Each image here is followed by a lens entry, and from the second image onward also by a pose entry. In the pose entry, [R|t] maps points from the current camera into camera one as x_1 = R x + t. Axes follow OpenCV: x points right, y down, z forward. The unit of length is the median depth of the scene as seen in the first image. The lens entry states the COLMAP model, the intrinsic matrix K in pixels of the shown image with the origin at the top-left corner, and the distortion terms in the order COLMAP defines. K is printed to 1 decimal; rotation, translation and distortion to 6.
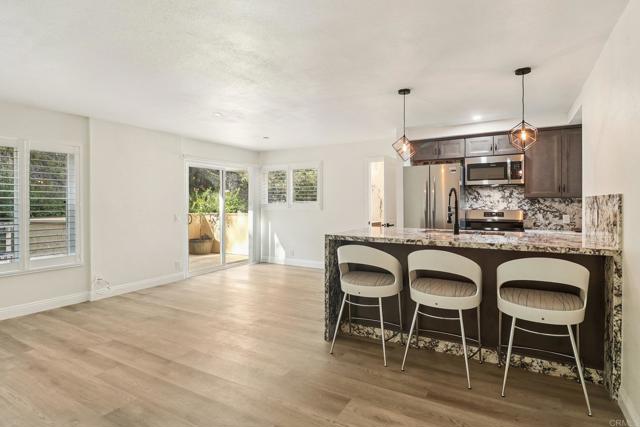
lens RADIAL K [[340.8, 0, 317.4], [0, 340.8, 203.3], [0, 0, 1]] dist [0.002304, -0.011581]
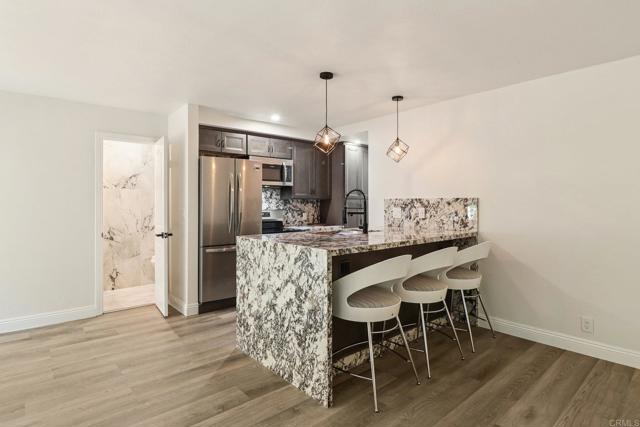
lens RADIAL K [[340.8, 0, 317.6], [0, 340.8, 204.1], [0, 0, 1]] dist [0.002304, -0.011581]
pose [[0.325360, -0.001318, 0.945589, -0.440725], [0.000710, 0.999999, 0.001150, -0.000033], [-0.945590, 0.000297, 0.325361, 0.571579]]
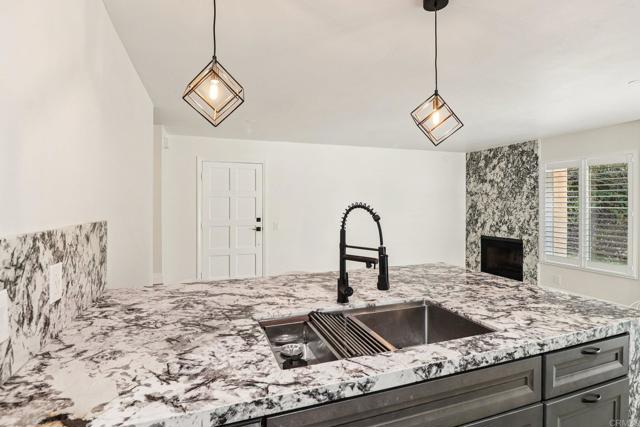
lens RADIAL K [[330.3, 0, 319.9], [0, 330.3, 202.1], [0, 0, 1]] dist [0.002534, -0.009582]
pose [[-0.647690, 0.002138, -0.761901, 0.554719], [0.003740, 0.999993, -0.000373, -0.033267], [0.761895, -0.003091, -0.647693, 0.905405]]
